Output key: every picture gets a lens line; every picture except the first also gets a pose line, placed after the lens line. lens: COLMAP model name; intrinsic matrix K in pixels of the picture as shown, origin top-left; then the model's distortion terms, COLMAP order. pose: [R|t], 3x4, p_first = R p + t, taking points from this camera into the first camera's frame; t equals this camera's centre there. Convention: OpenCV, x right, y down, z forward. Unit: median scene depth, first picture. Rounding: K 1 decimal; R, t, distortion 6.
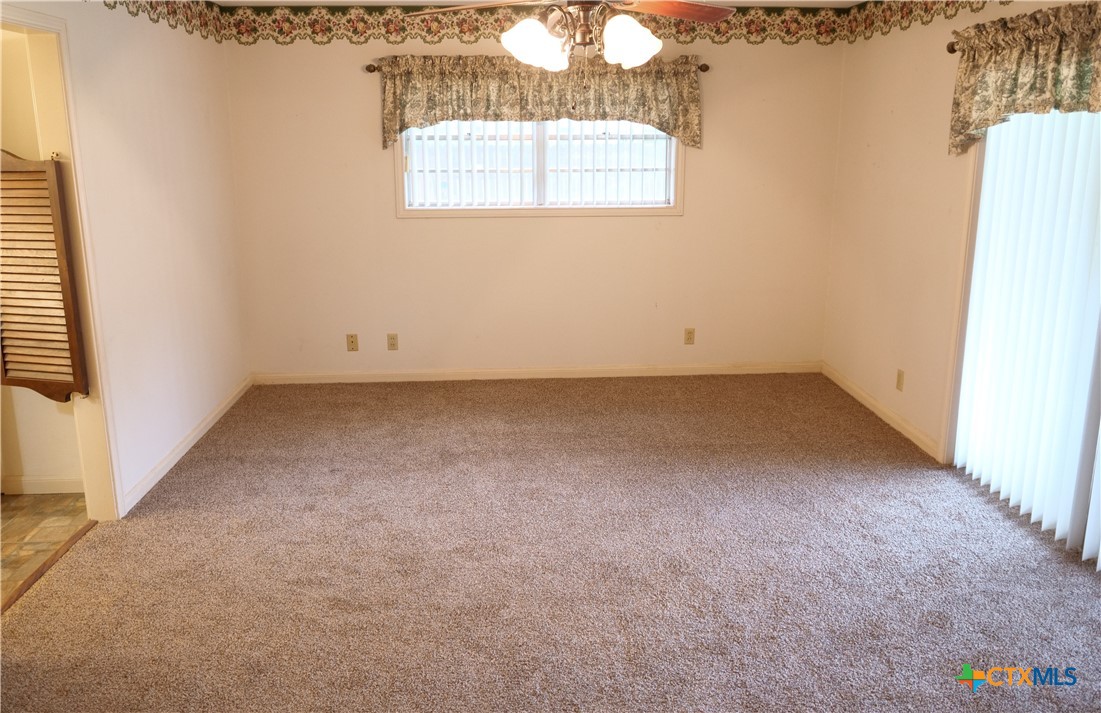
lens RADIAL K [[791.5, 0, 547.5], [0, 791.5, 299.9], [0, 0, 1]] dist [-0.023098, 0.004045]
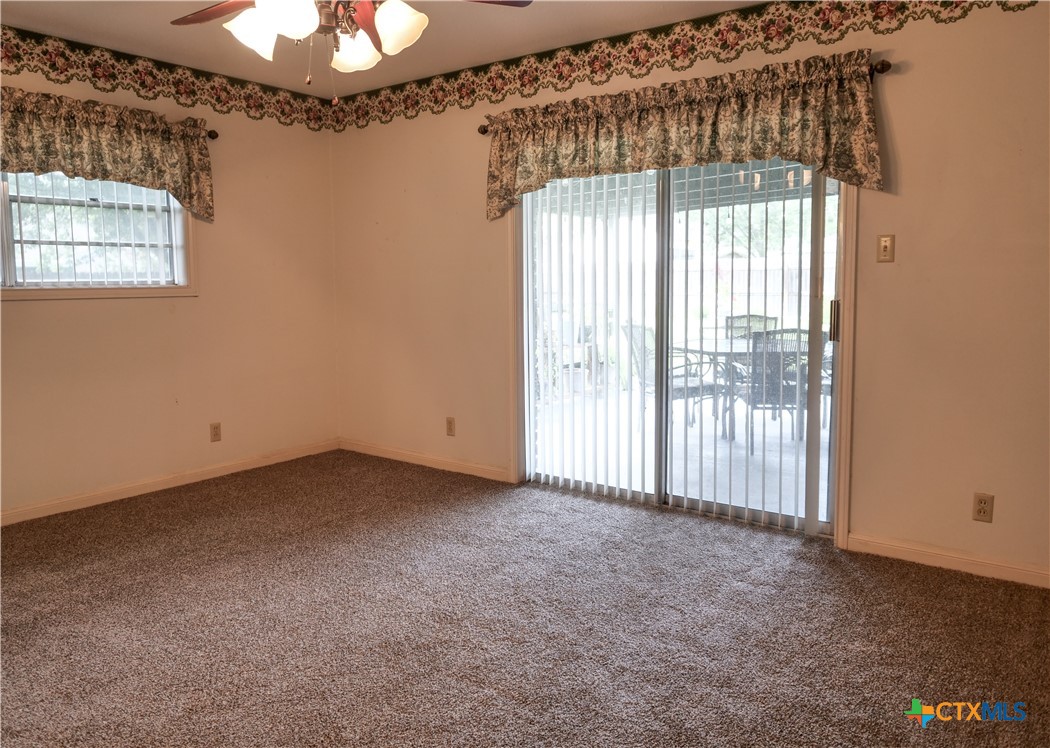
lens RADIAL K [[754.5, 0, 521.7], [0, 754.5, 350.0], [0, 0, 1]] dist [-0.012080, -0.003675]
pose [[0.642424, -0.071943, 0.762965, -0.262082], [0.162016, 0.985831, -0.043460, 0.052206], [-0.749027, 0.151532, 0.644977, 0.200554]]
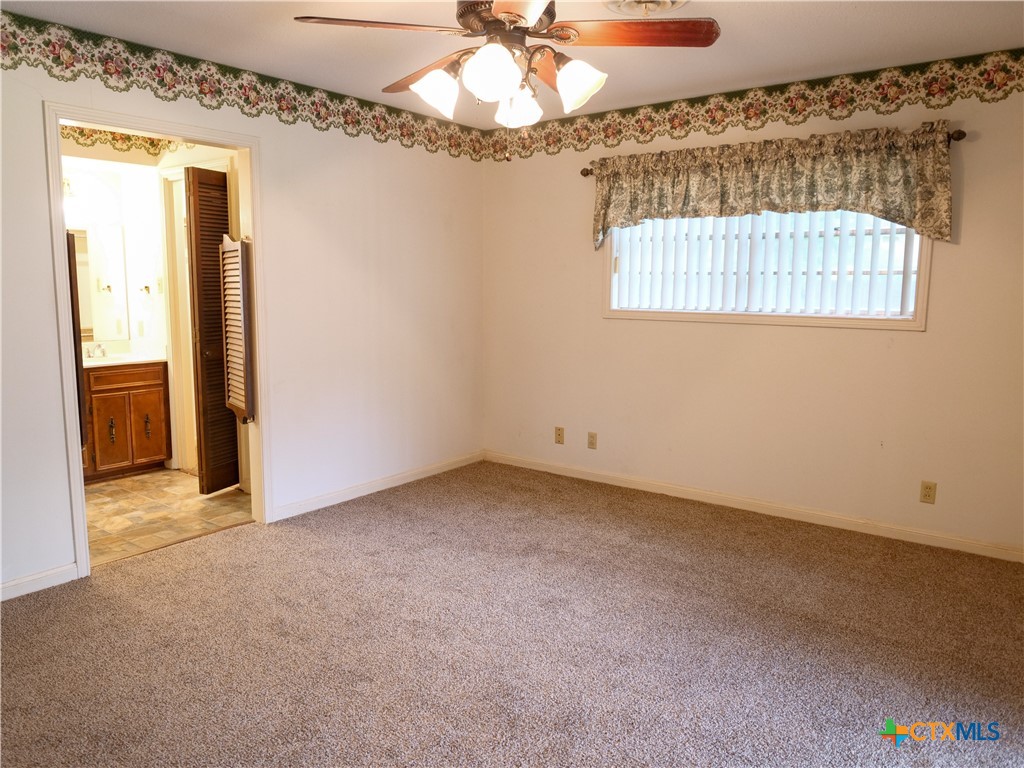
lens RADIAL K [[737.8, 0, 508.5], [0, 737.8, 381.4], [0, 0, 1]] dist [-0.018949, 0.001464]
pose [[0.755052, 0.095482, -0.648675, 0.352289], [-0.142263, 0.989628, -0.019923, 0.013221], [0.640045, 0.107325, 0.760804, 0.222553]]
